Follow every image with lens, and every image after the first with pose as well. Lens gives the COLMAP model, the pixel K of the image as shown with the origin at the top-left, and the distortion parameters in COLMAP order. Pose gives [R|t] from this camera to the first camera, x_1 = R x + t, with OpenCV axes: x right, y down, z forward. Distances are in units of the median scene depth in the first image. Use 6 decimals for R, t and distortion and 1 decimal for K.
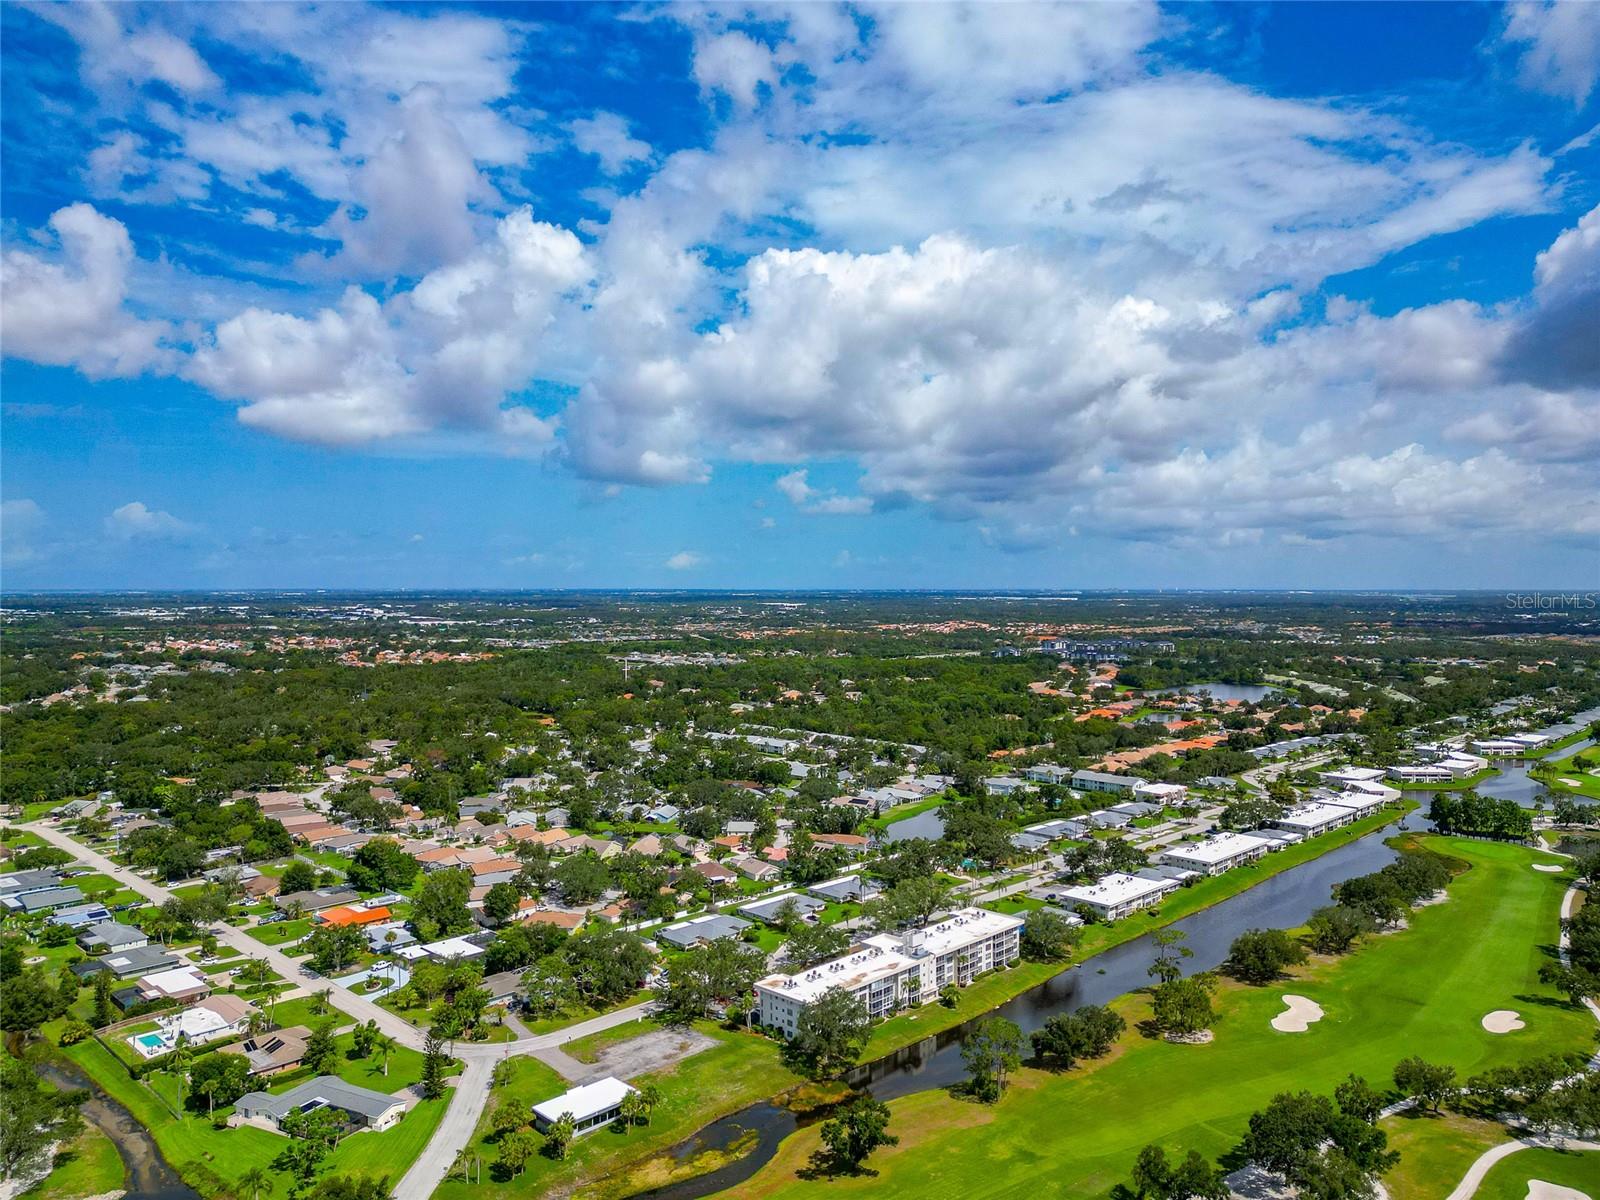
lens RADIAL K [[1127.3, 0, 797.5], [0, 1127.3, 613.5], [0, 0, 1]] dist [0.070190, -0.068777]
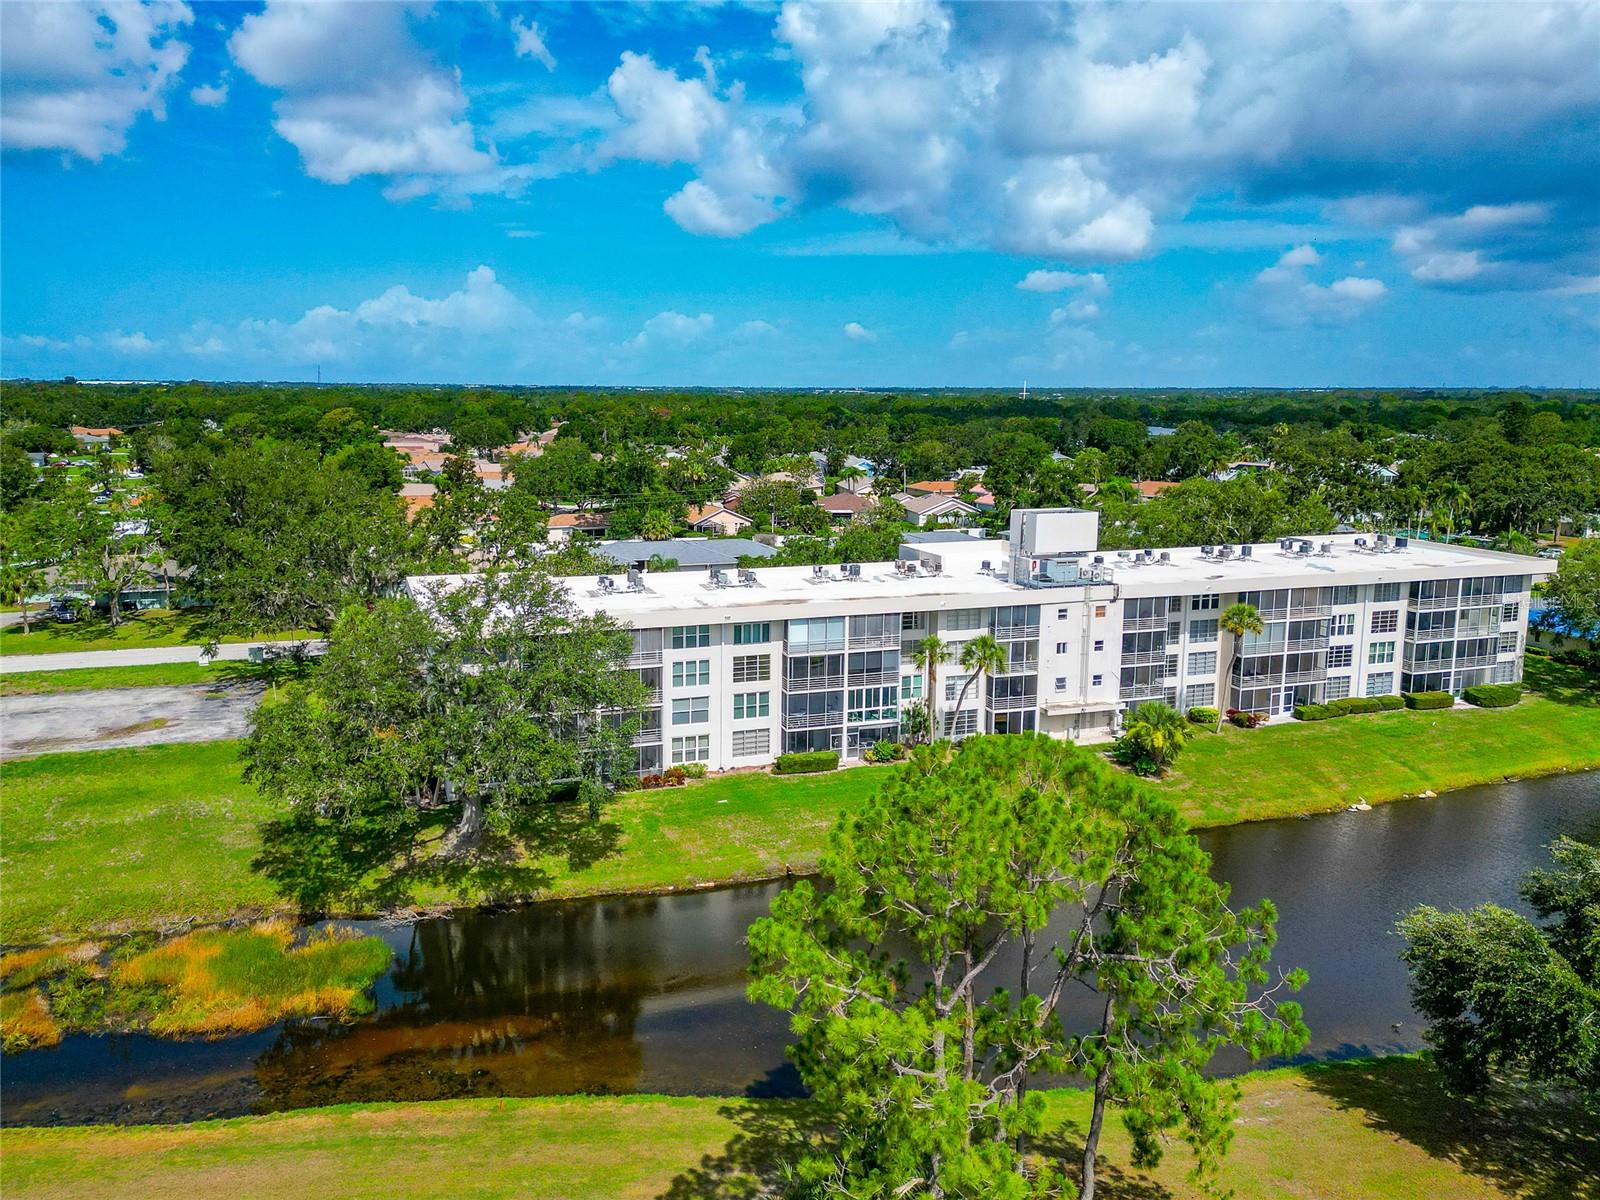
lens RADIAL K [[1159.0, 0, 743.5], [0, 1159.0, 568.3], [0, 0, 1]] dist [0.071401, -0.069744]
pose [[0.890409, 0.075547, -0.448848, 0.169260], [-0.018165, 0.991242, 0.130805, 0.265109], [0.454798, -0.108316, 0.883983, 0.721125]]
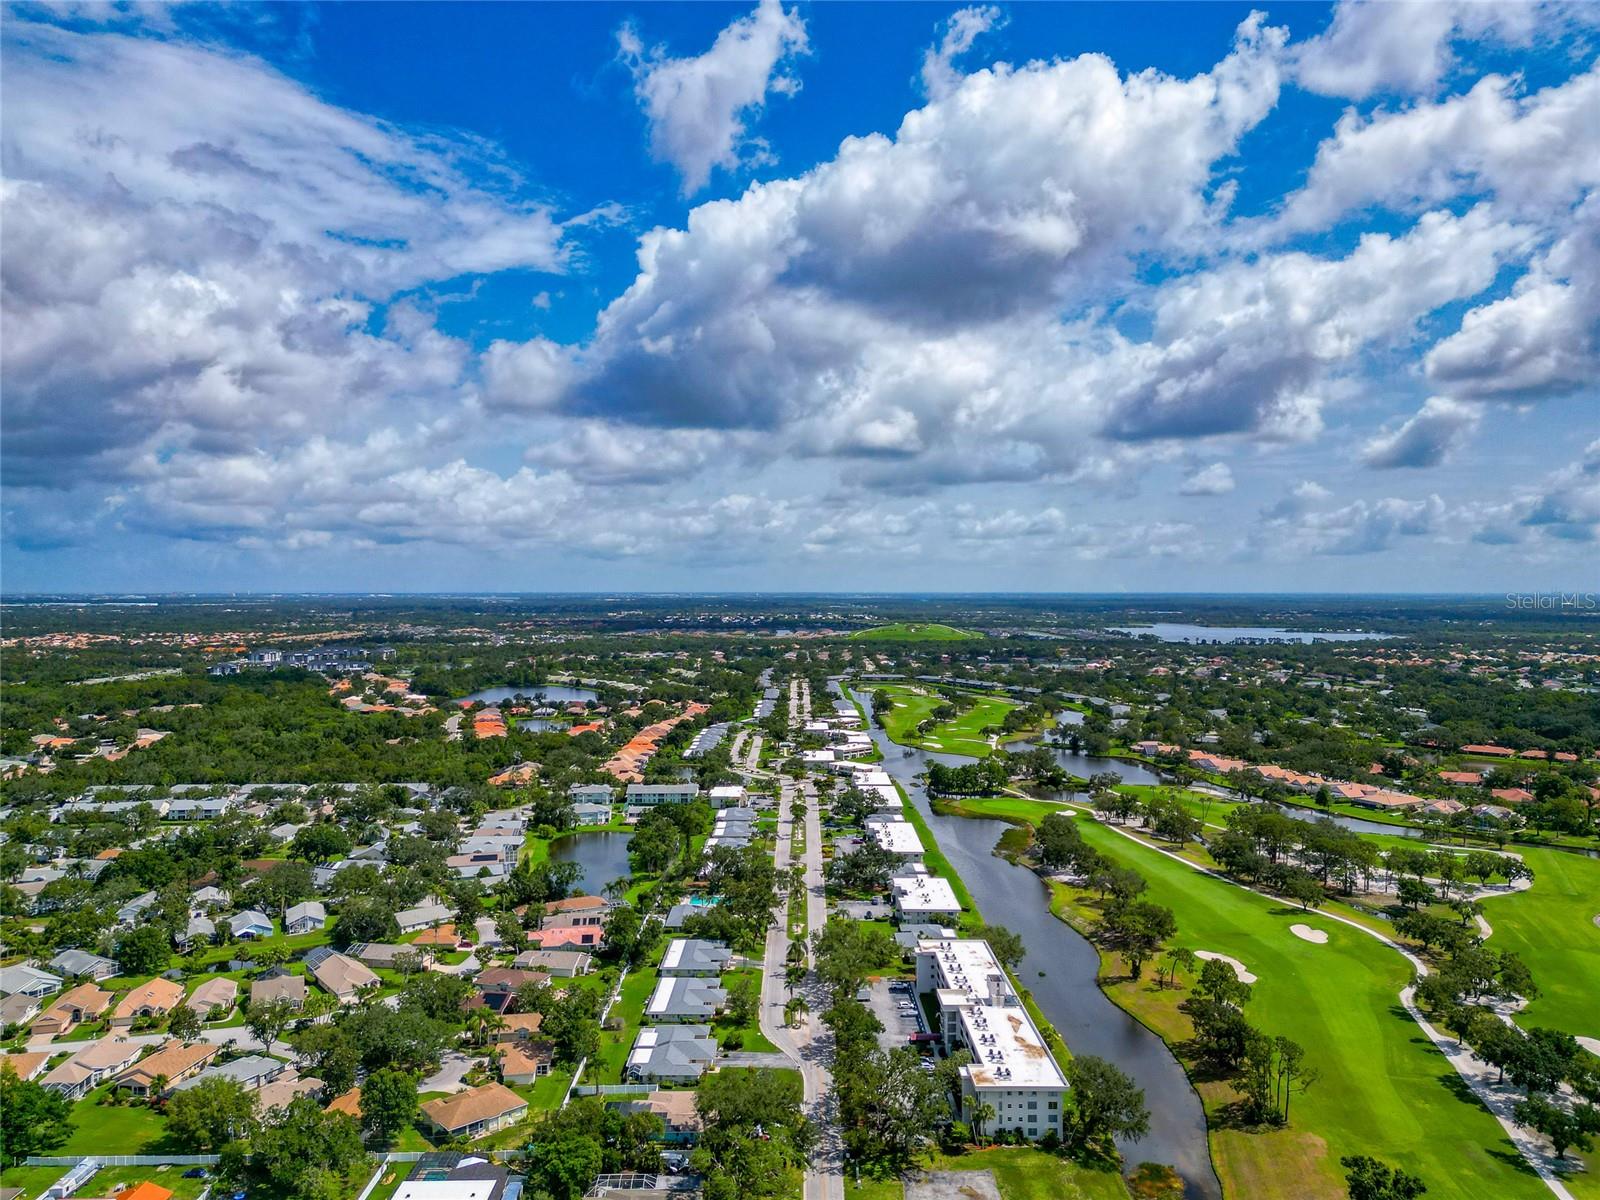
lens RADIAL K [[1127.3, 0, 797.5], [0, 1127.3, 613.5], [0, 0, 1]] dist [0.070190, -0.068777]
pose [[0.708665, -0.015246, 0.705380, -0.648977], [0.017387, 0.999840, 0.004142, -0.012145], [-0.705331, 0.009329, 0.708817, 0.484571]]
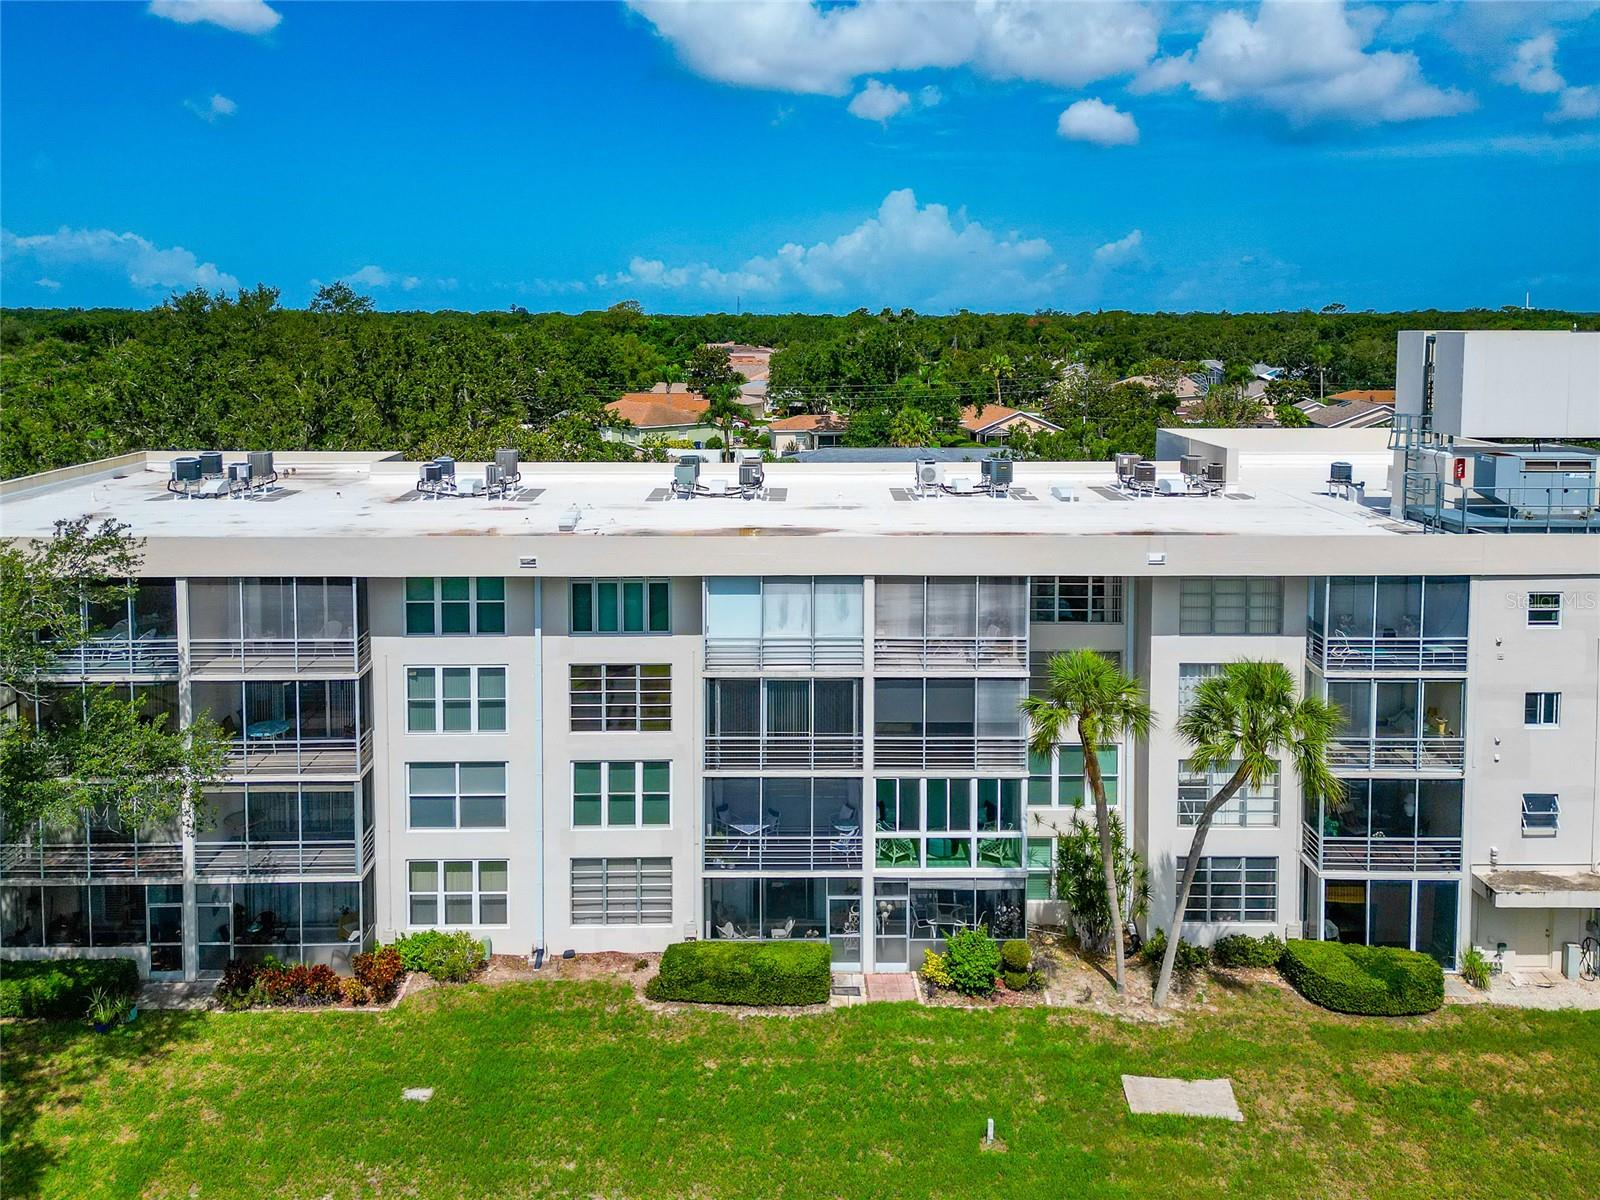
lens RADIAL K [[1194.1, 0, 779.0], [0, 1194.1, 396.9], [0, 0, 1]] dist [0.034369, -0.011324]
pose [[0.700305, 0.045618, -0.712384, 0.138905], [-0.017221, 0.998745, 0.047027, 0.290016], [0.713636, -0.020665, 0.700212, 0.887787]]
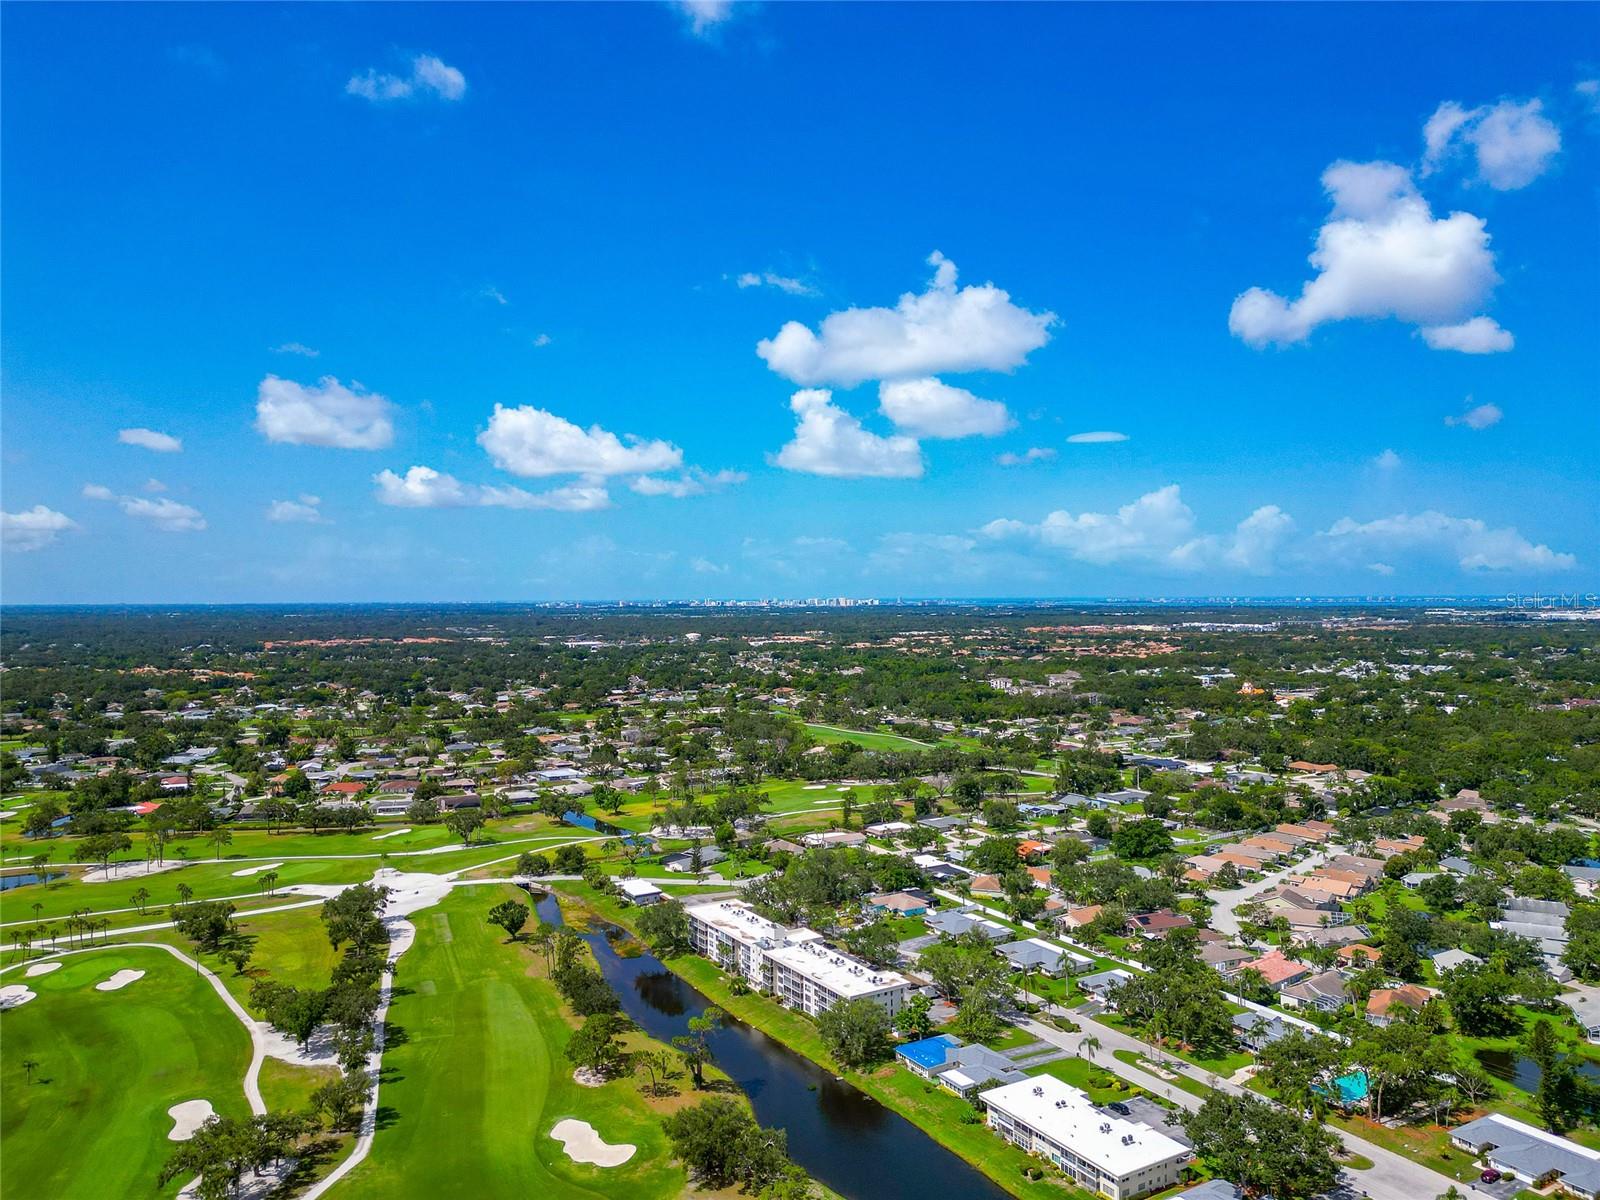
lens RADIAL K [[1127.3, 0, 797.5], [0, 1127.3, 613.5], [0, 0, 1]] dist [0.070190, -0.068777]
pose [[-0.245316, 0.018267, -0.969271, 1.137835], [-0.018496, 0.999552, 0.023518, -0.034959], [0.969267, 0.023697, -0.244868, 1.301400]]
